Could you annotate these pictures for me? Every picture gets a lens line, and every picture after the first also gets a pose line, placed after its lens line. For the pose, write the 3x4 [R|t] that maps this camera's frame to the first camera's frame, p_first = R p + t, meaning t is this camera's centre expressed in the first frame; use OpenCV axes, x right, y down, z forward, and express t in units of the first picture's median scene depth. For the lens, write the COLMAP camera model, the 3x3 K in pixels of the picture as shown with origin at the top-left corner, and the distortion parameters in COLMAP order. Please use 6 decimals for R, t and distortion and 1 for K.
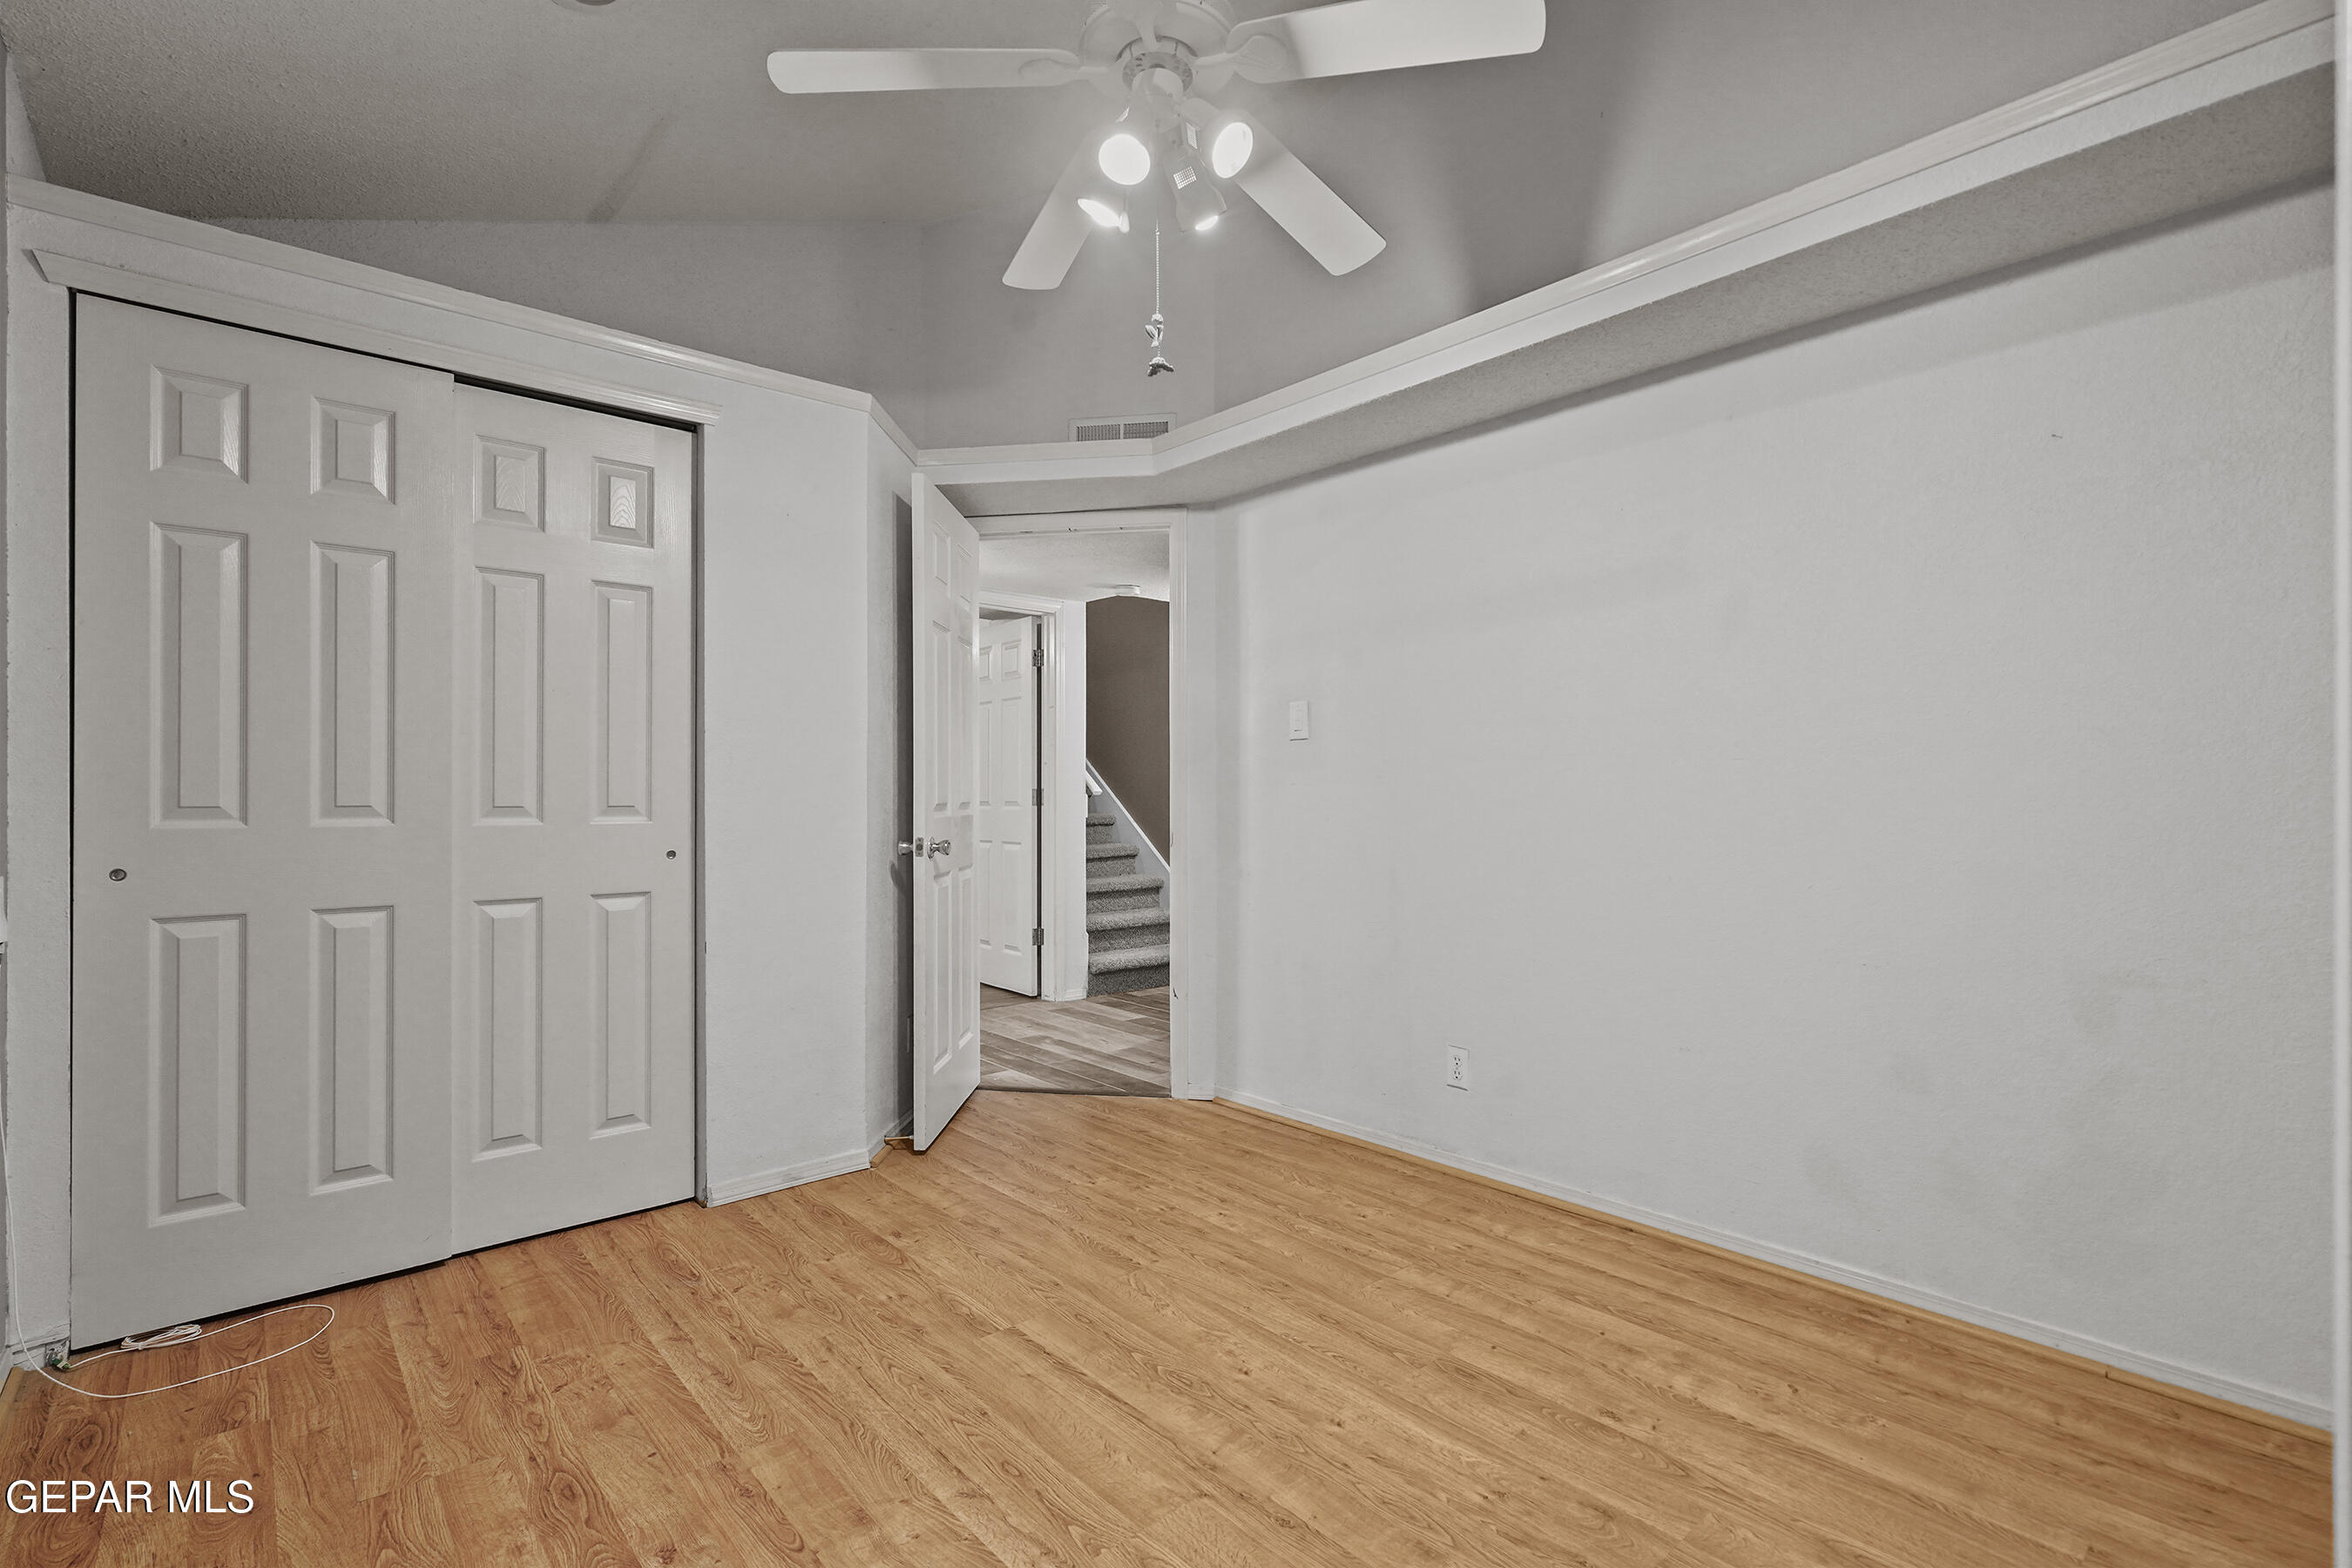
lens RADIAL K [[1078.7, 0, 1181.4], [0, 1078.7, 789.8], [0, 0, 1]] dist [0.009122, -0.002986]
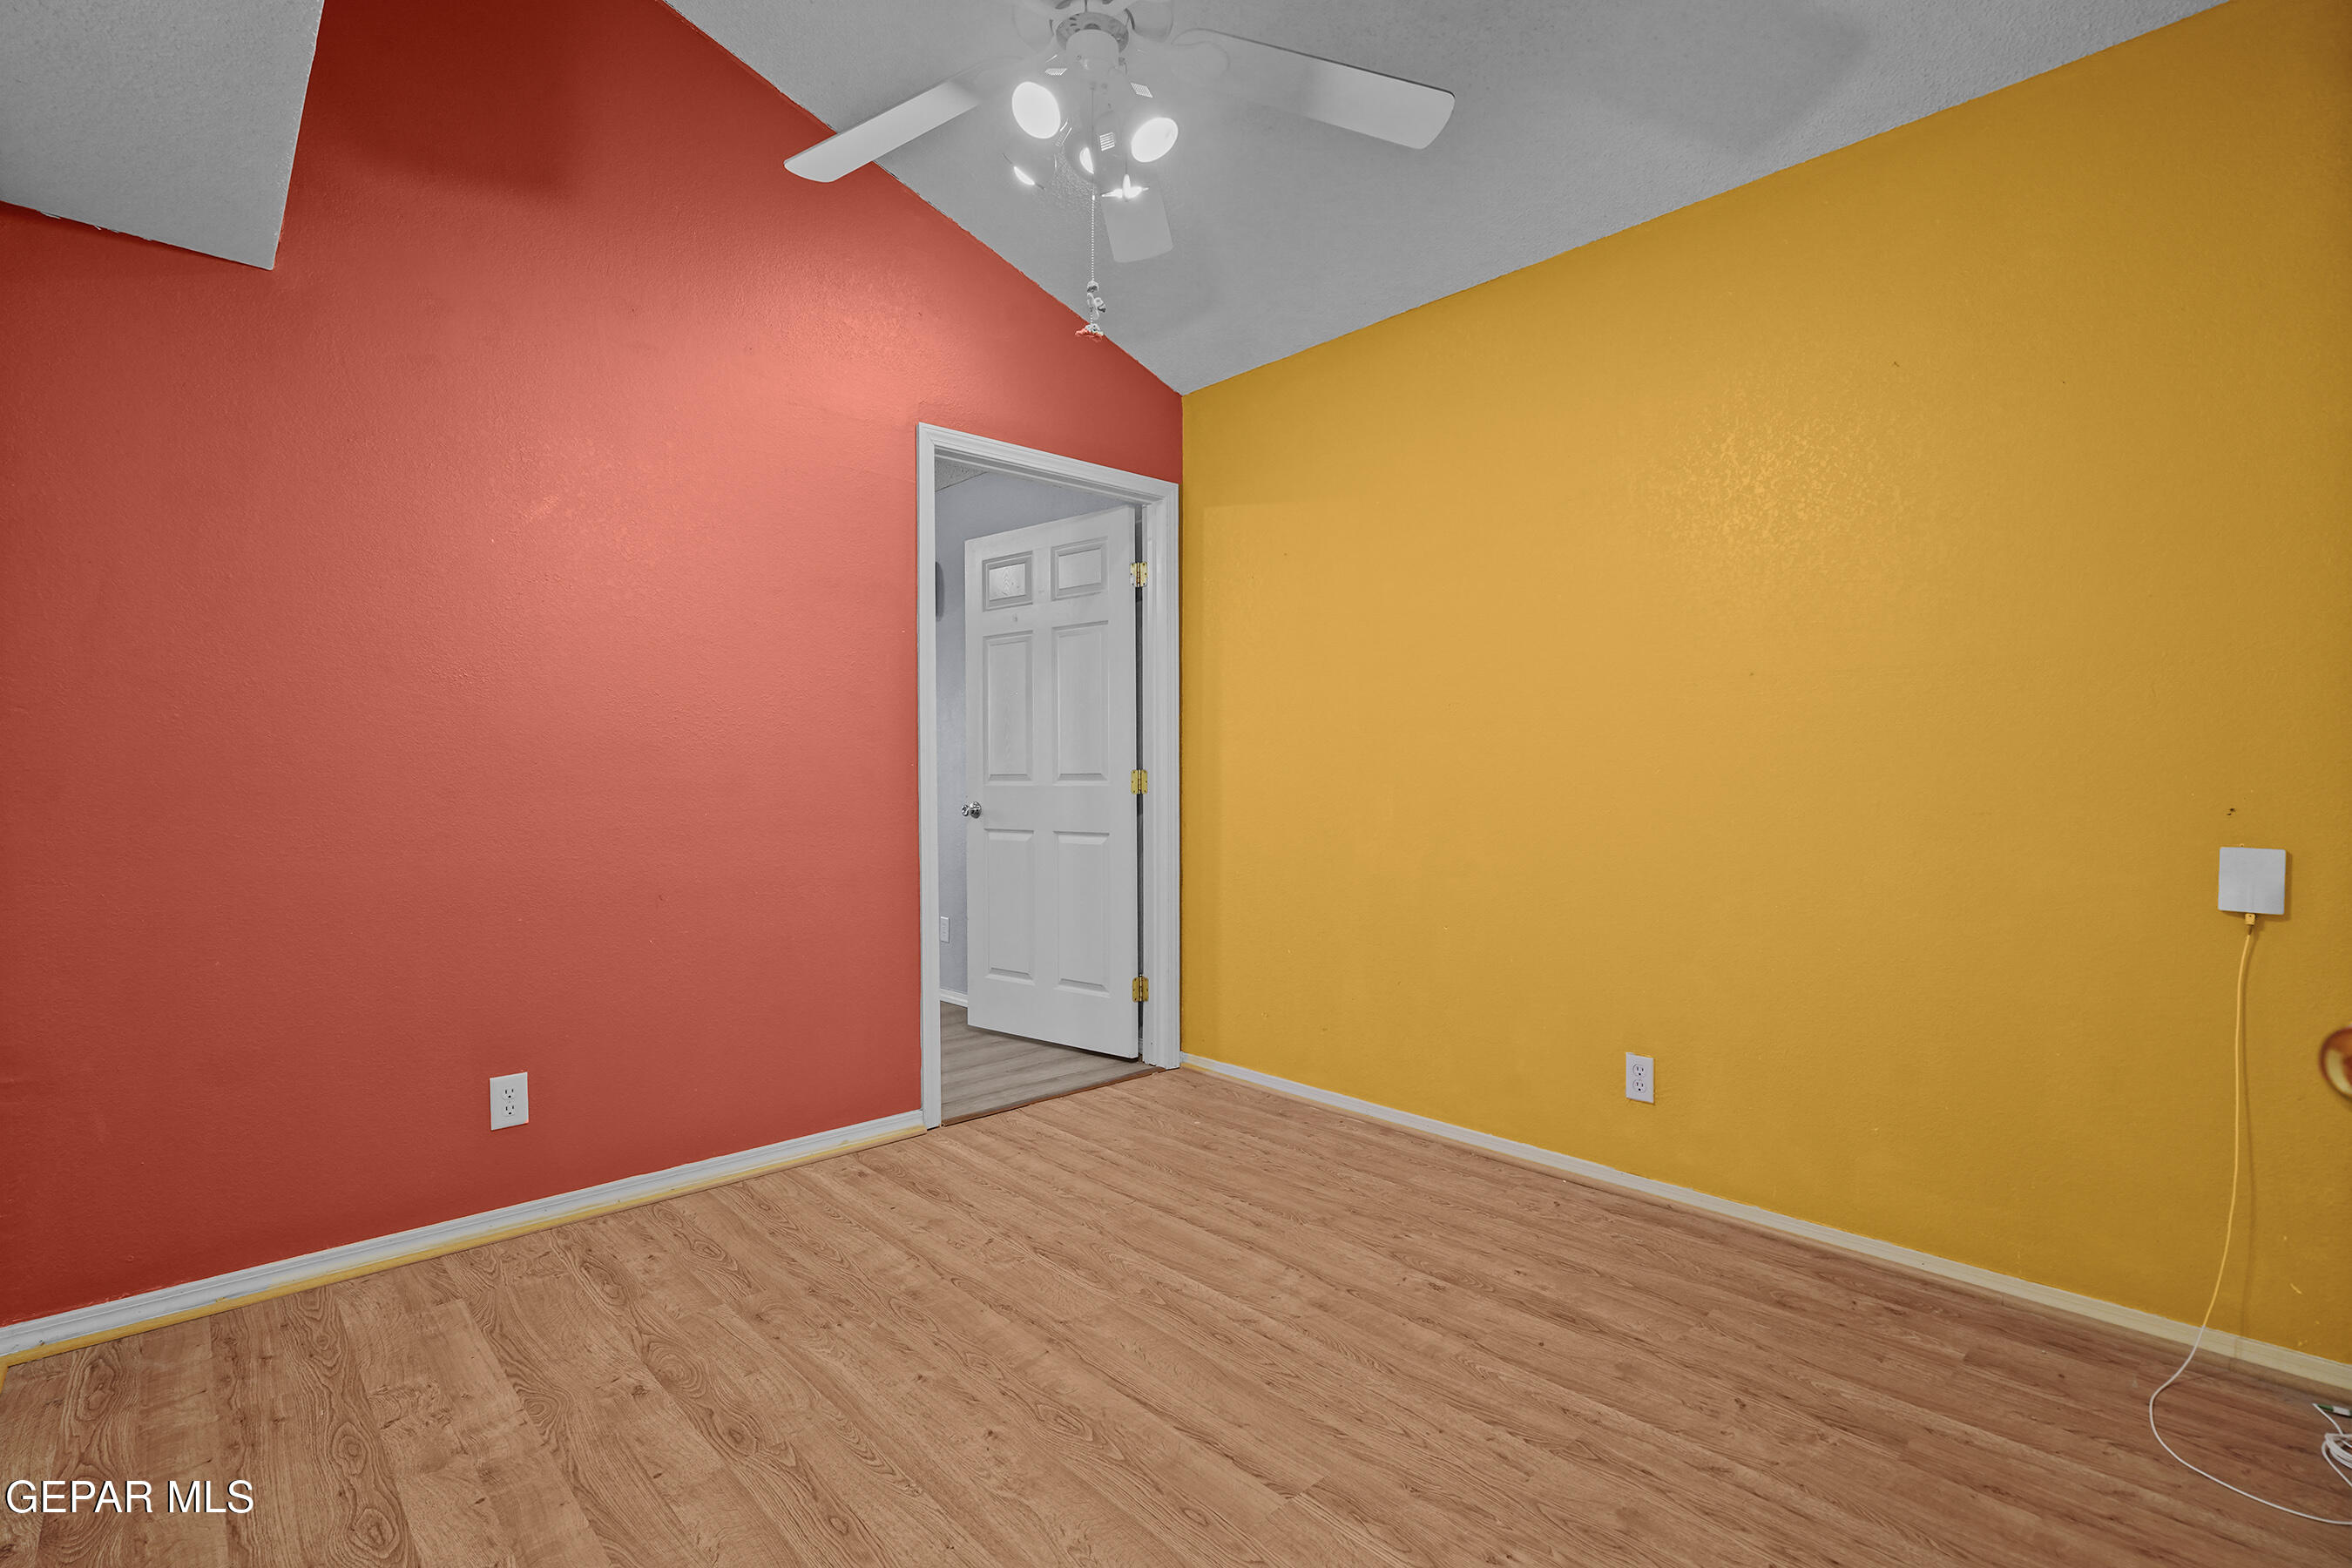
lens RADIAL K [[1078.7, 0, 1165.8], [0, 1078.7, 779.6], [0, 0, 1]] dist [0.009122, -0.002986]
pose [[-0.999952, 0.003046, -0.009281, -0.078007], [0.003114, 0.999968, -0.007395, 0.024765], [0.009258, -0.007423, -0.999930, 1.975520]]
